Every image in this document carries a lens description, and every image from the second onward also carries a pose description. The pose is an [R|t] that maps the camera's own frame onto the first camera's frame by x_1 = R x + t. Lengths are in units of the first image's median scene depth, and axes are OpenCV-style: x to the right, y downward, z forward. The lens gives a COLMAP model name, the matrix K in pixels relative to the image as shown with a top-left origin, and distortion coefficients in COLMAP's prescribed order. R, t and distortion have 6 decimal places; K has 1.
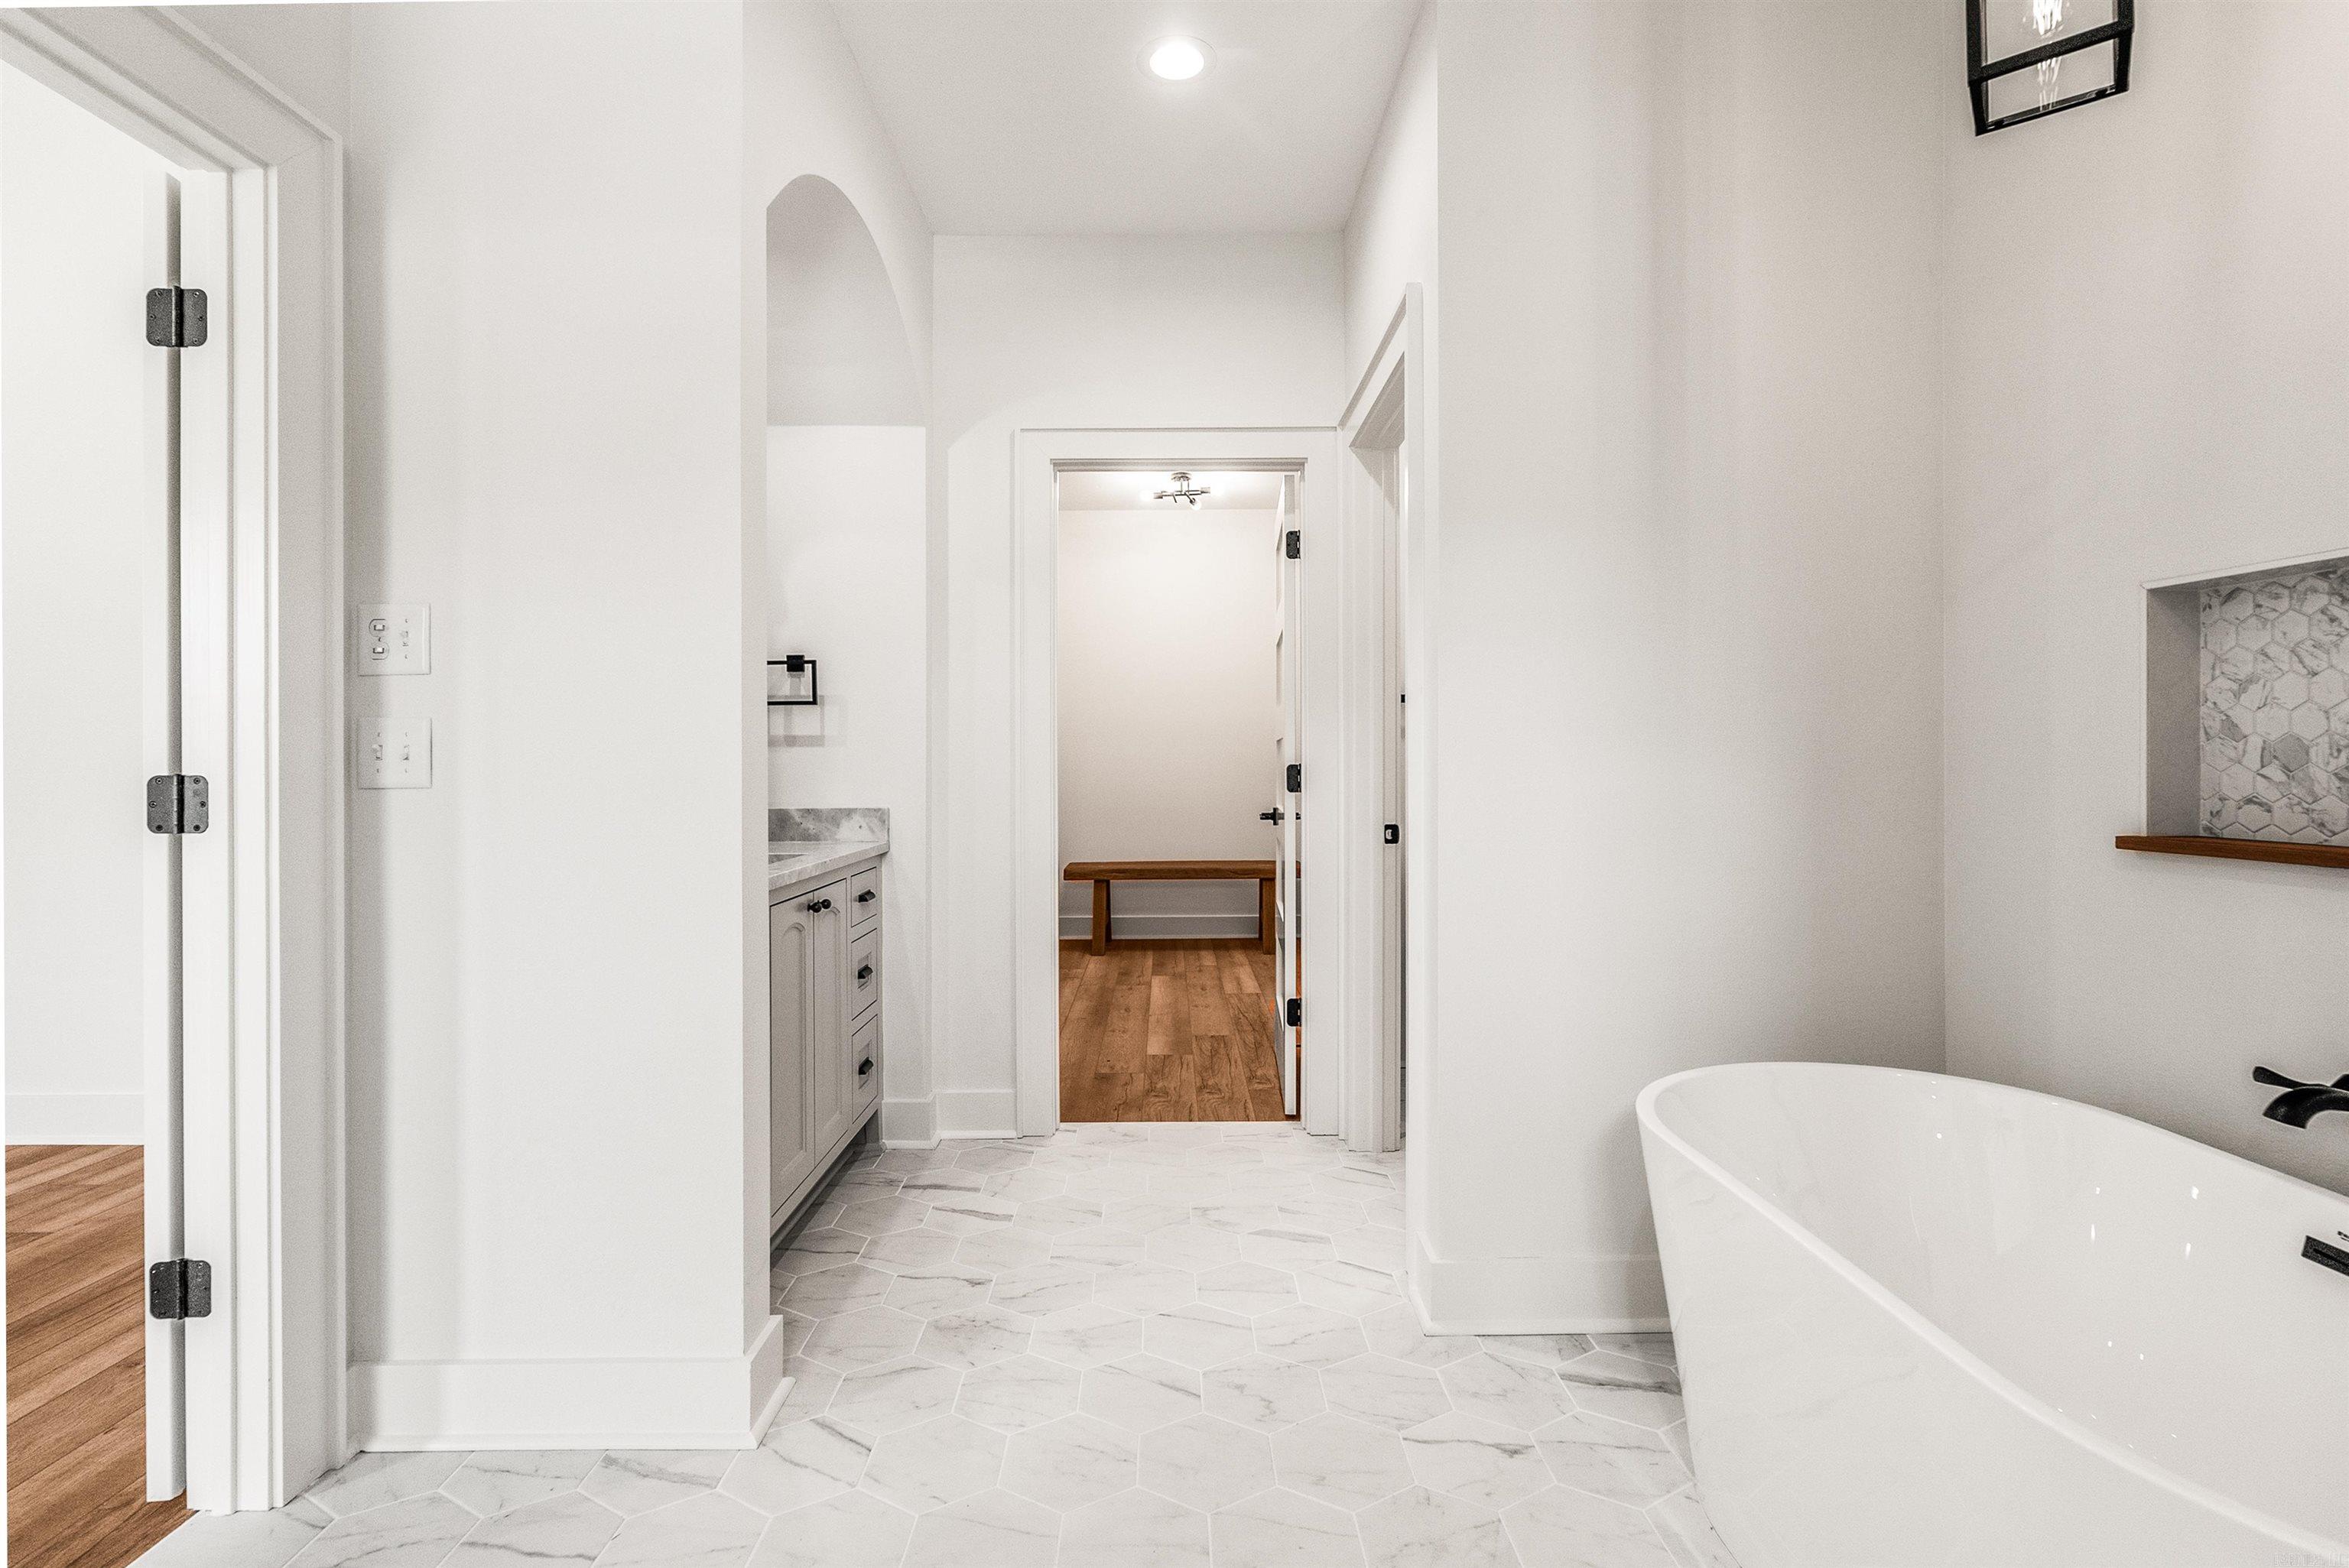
lens RADIAL K [[1072.7, 0, 1178.0], [0, 1072.7, 763.9], [0, 0, 1]] dist [-0.007117, 0.000419]
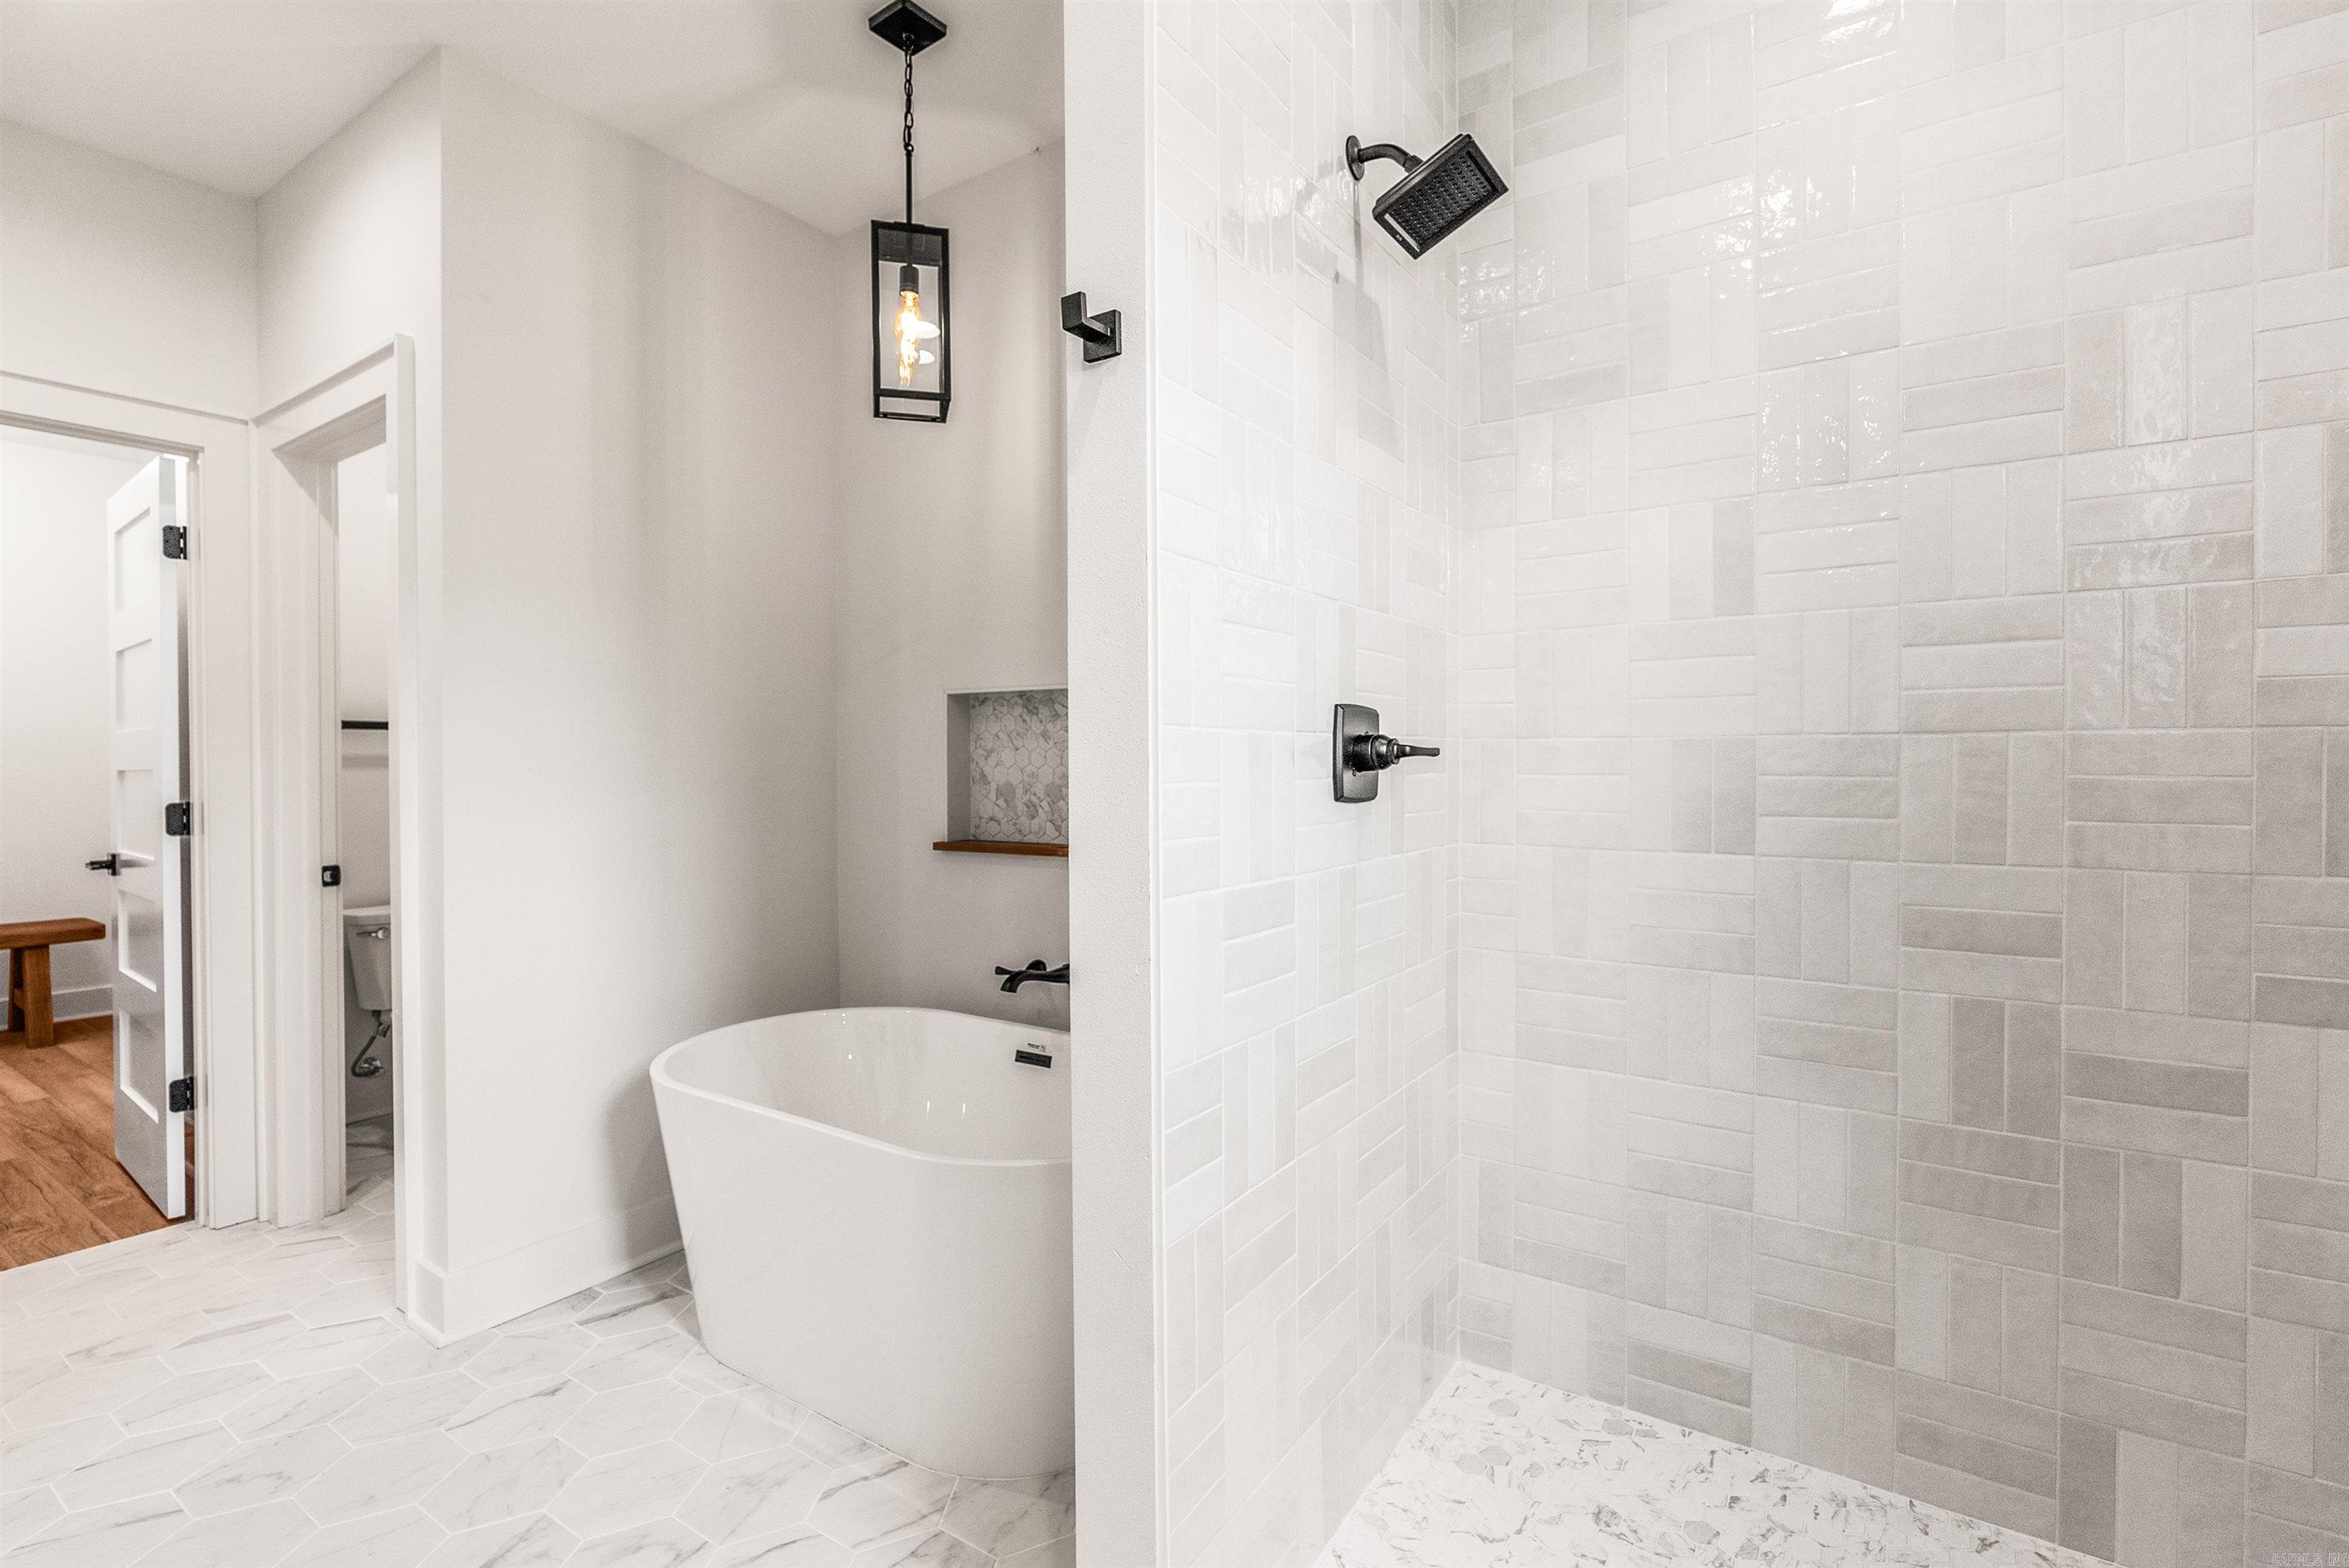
lens RADIAL K [[1068.6, 0, 1181.8], [0, 1068.6, 761.3], [0, 0, 1]] dist [-0.009574, 0.000474]
pose [[0.558868, 0.002518, 0.829253, -0.221666], [0.004107, 0.999975, -0.005805, -0.037624], [-0.829246, 0.006650, 0.558844, -0.194691]]
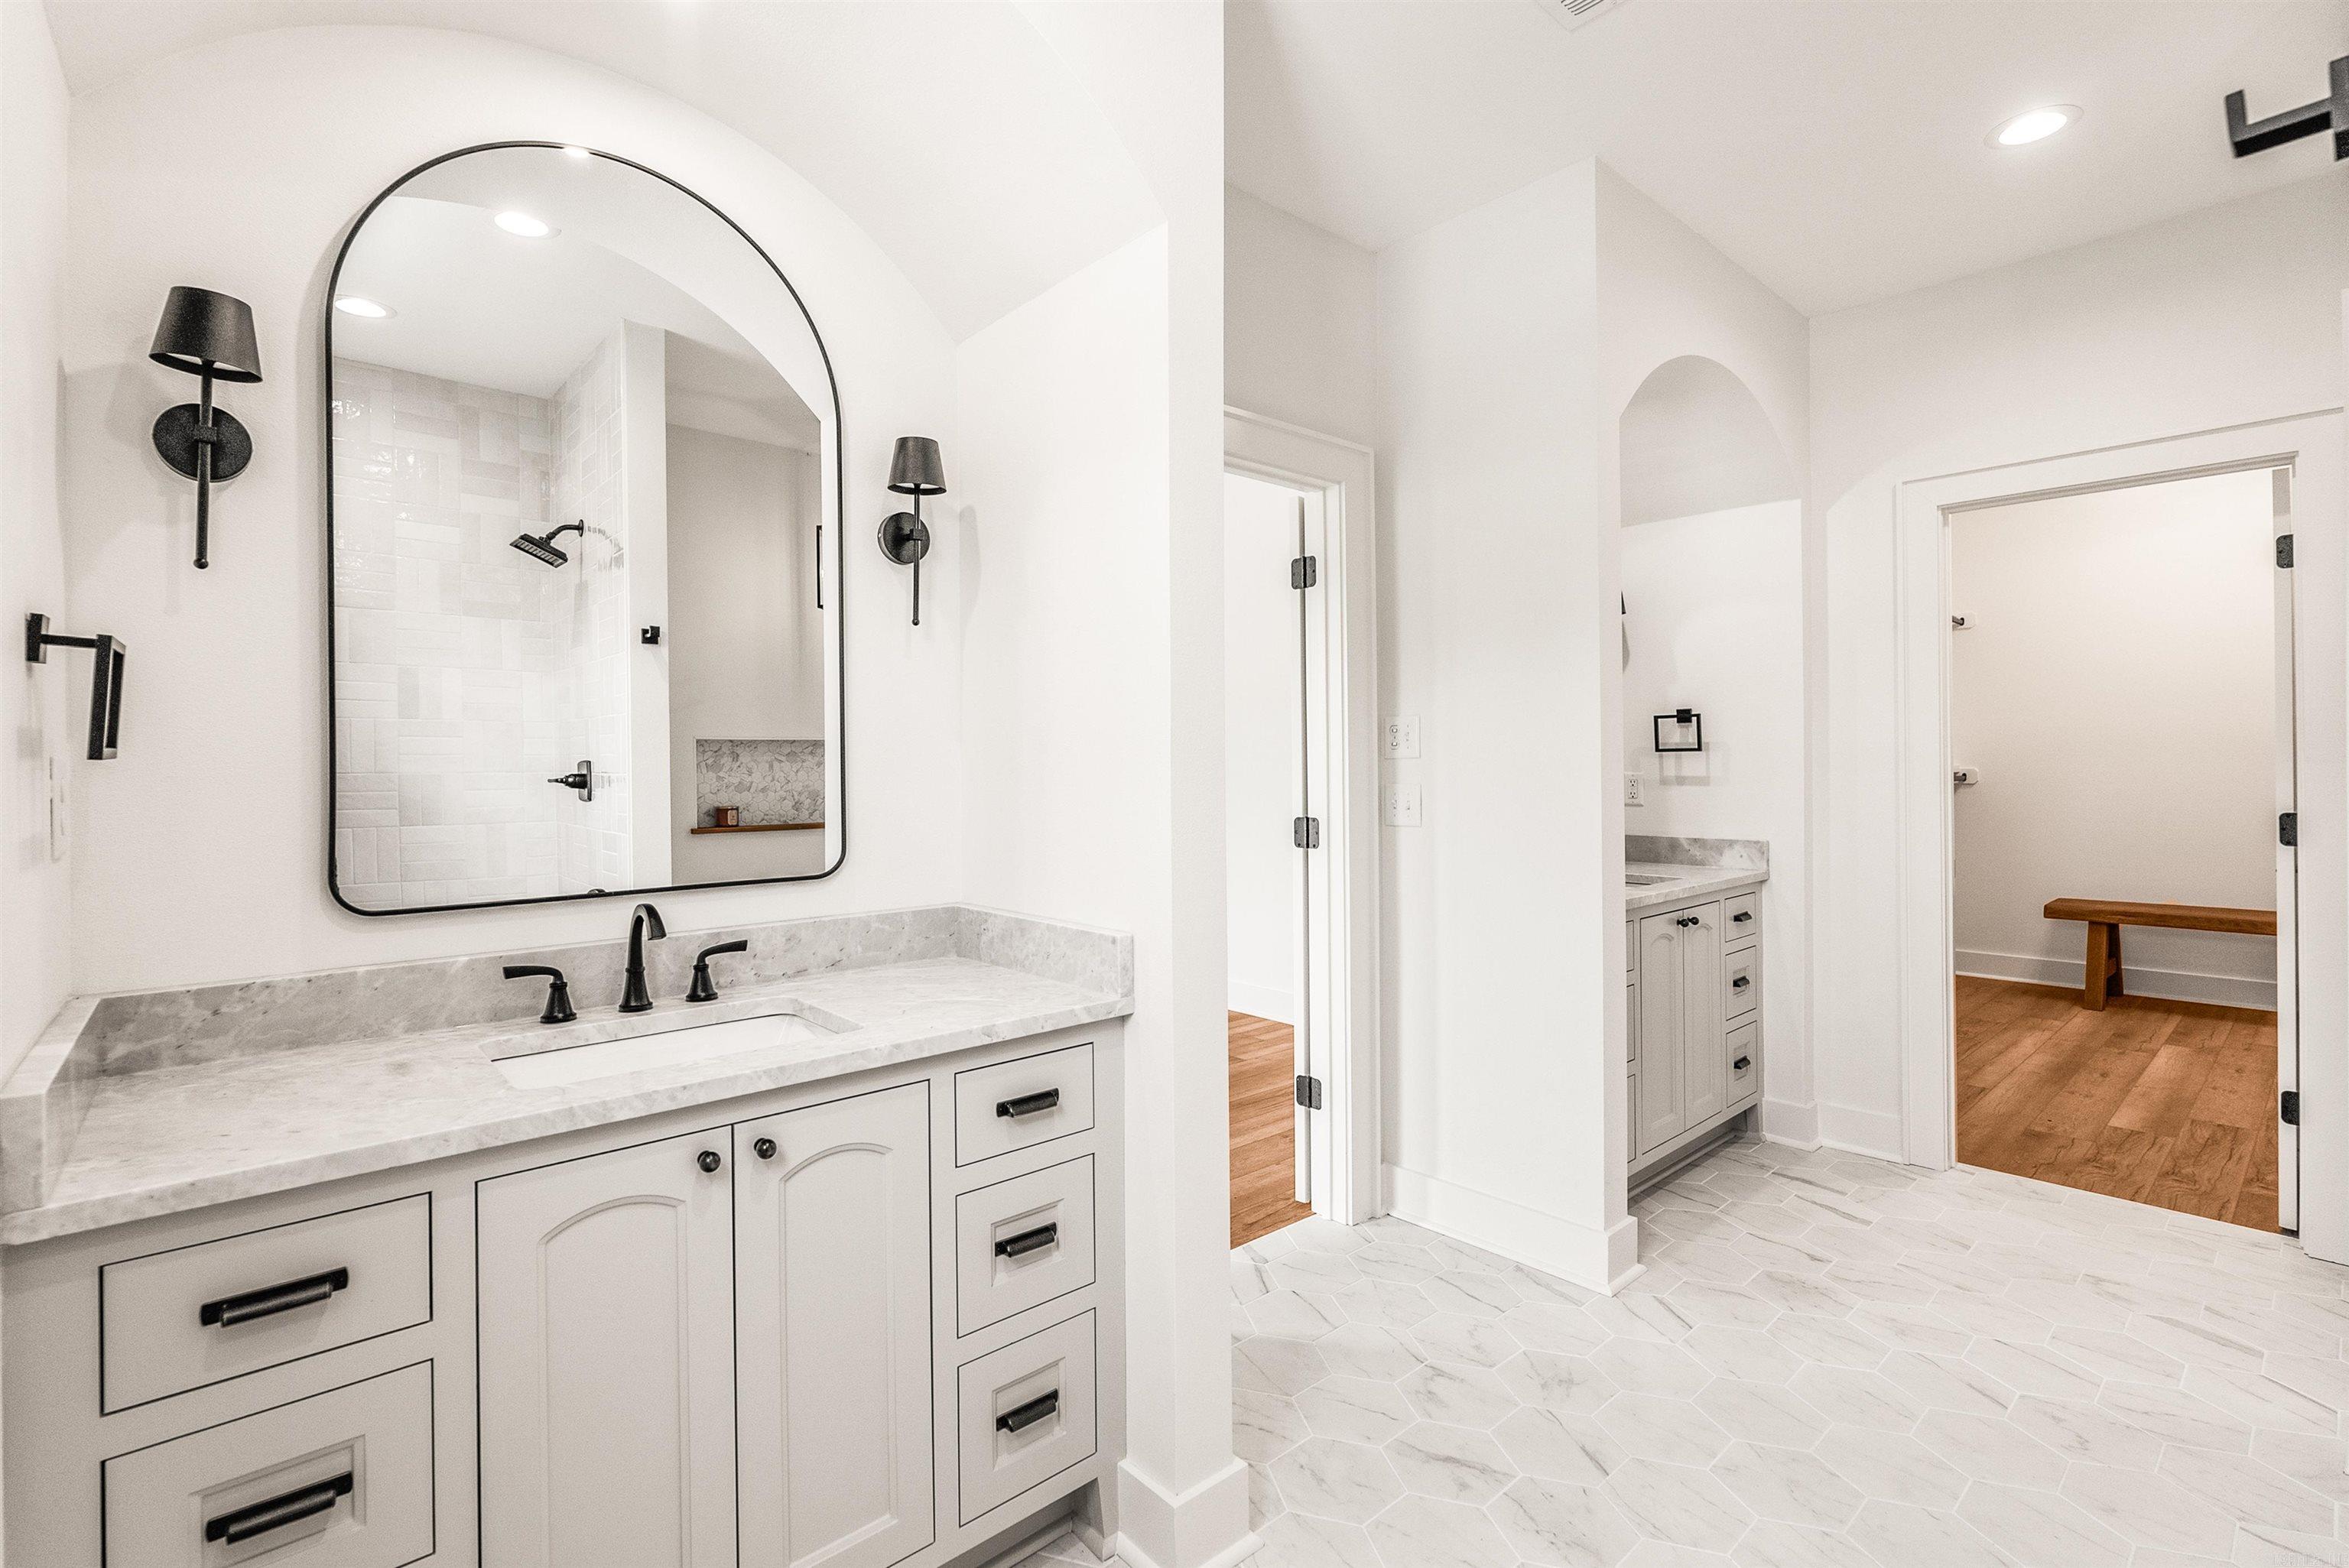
lens RADIAL K [[1055.6, 0, 1166.5], [0, 1055.6, 771.1], [0, 0, 1]] dist [-0.001798, -0.000151]
pose [[0.648379, -0.000062, -0.761318, 0.249493], [0.007895, 0.999947, 0.006642, -0.067444], [0.761277, -0.010317, 0.648345, -0.308240]]
